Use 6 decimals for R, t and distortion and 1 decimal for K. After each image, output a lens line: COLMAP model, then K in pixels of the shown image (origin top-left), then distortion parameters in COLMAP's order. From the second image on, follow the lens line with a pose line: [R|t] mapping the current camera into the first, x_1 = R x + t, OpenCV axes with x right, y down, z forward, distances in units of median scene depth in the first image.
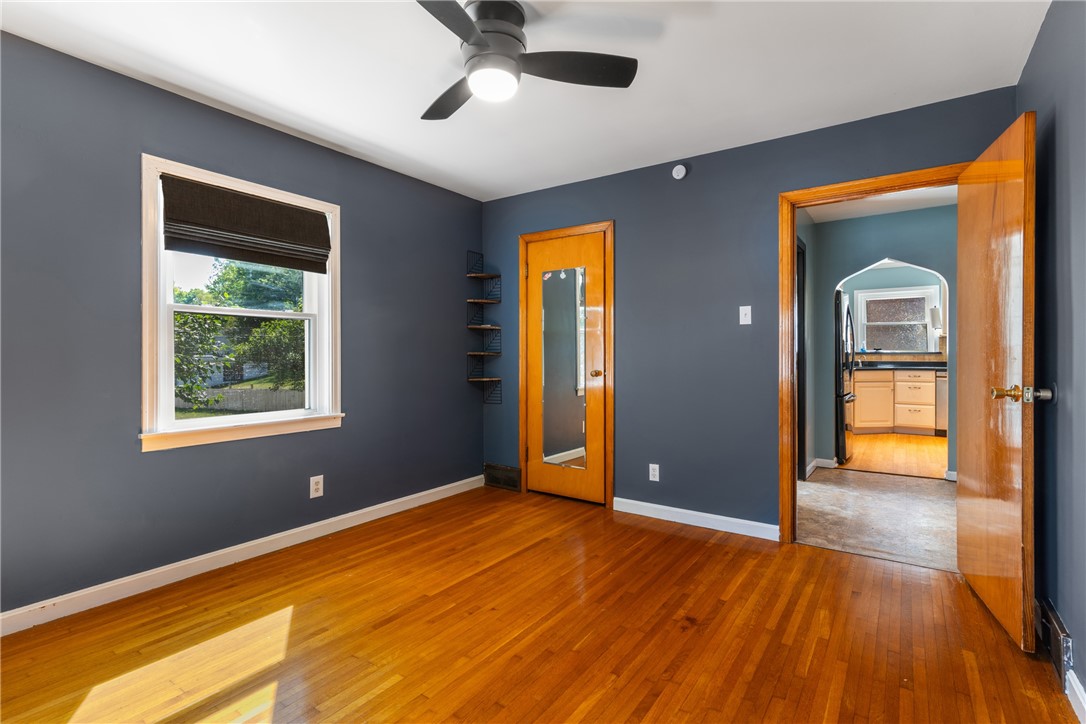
lens RADIAL K [[517.4, 0, 533.5], [0, 517.4, 358.0], [0, 0, 1]] dist [0.001652, 0.000419]
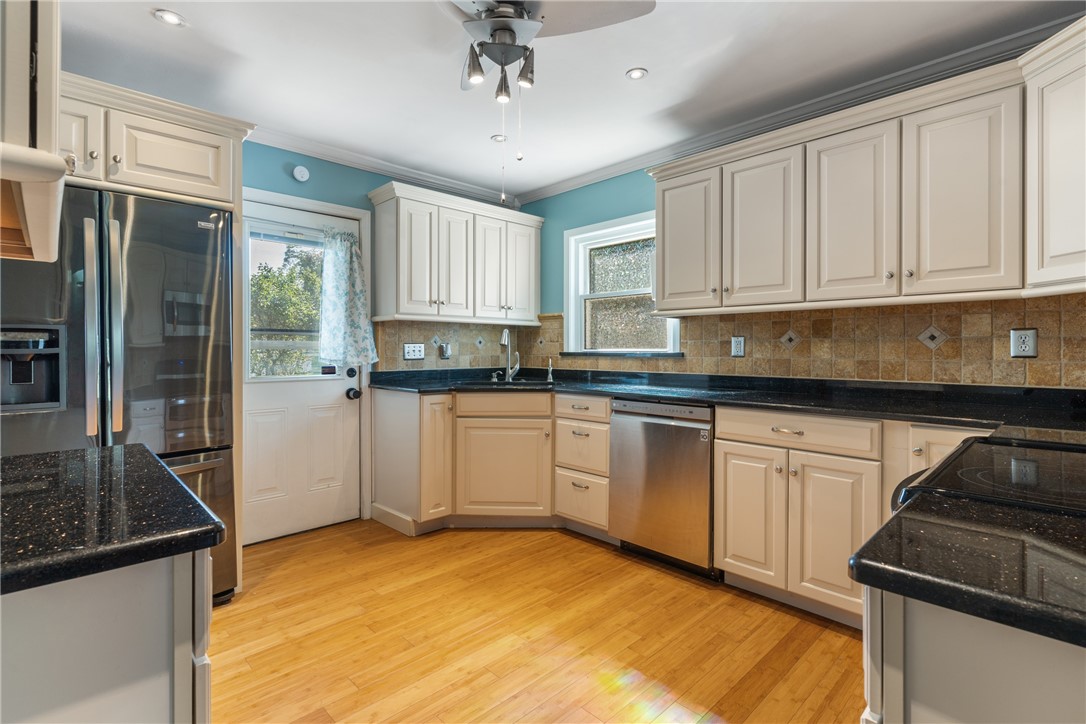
lens RADIAL K [[517.4, 0, 542.7], [0, 517.4, 357.6], [0, 0, 1]] dist [0.001652, 0.000419]
pose [[0.983777, 0.010590, -0.179084, 0.764526], [-0.009061, 0.999915, 0.009356, -0.010507], [0.179168, -0.007581, 0.983789, 0.552972]]
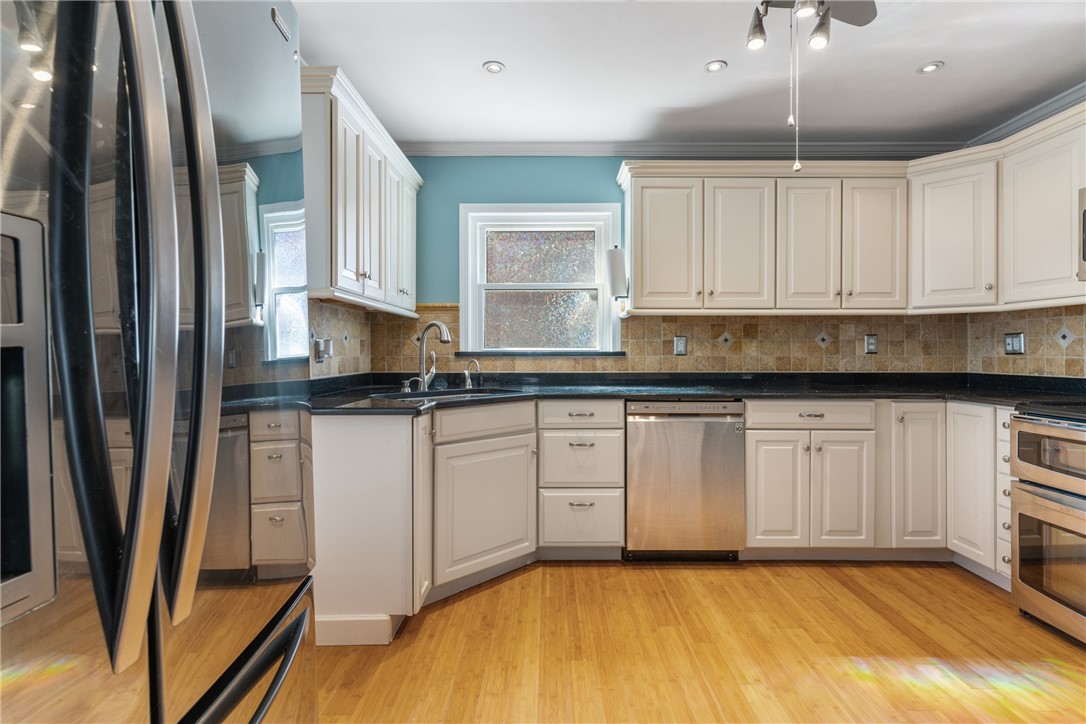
lens RADIAL K [[517.4, 0, 548.9], [0, 517.4, 358.5], [0, 0, 1]] dist [0.001652, 0.000419]
pose [[0.809838, -0.000431, 0.586654, 0.482410], [-0.000907, 0.999998, 0.001987, -0.006485], [-0.586653, -0.002142, 0.809835, 0.690884]]
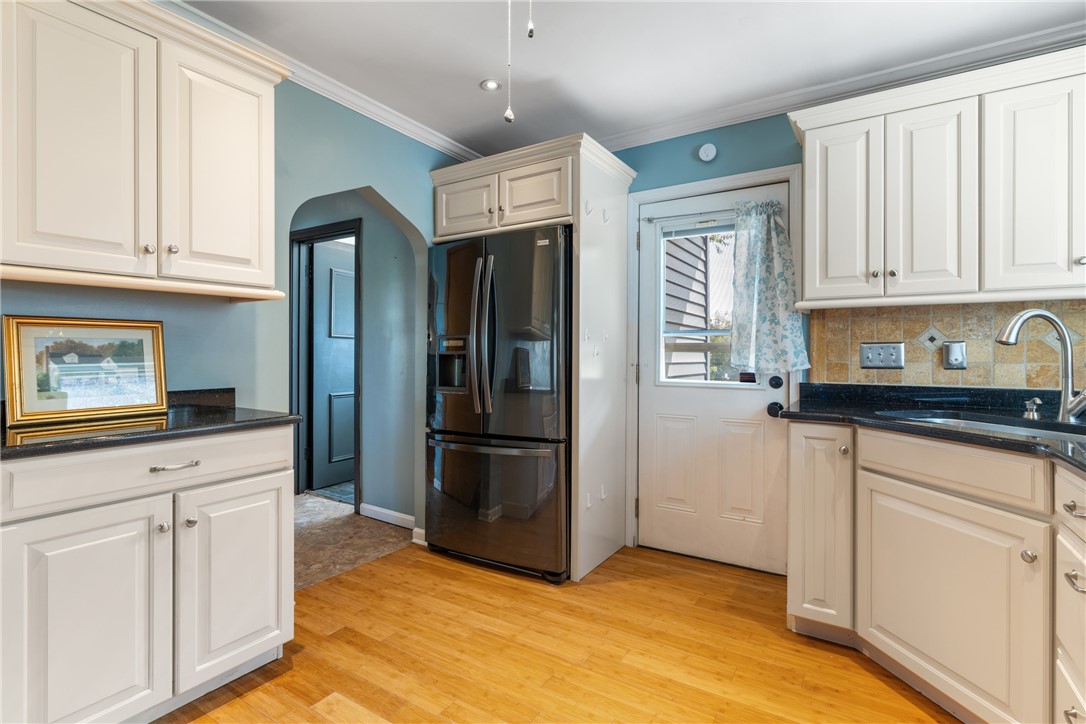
lens RADIAL K [[517.4, 0, 542.7], [0, 517.4, 354.3], [0, 0, 1]] dist [0.001652, 0.000419]
pose [[0.053602, 0.011556, -0.998496, 0.864427], [-0.011102, 0.999878, 0.010976, -0.012559], [0.998501, 0.010497, 0.053724, 0.807546]]
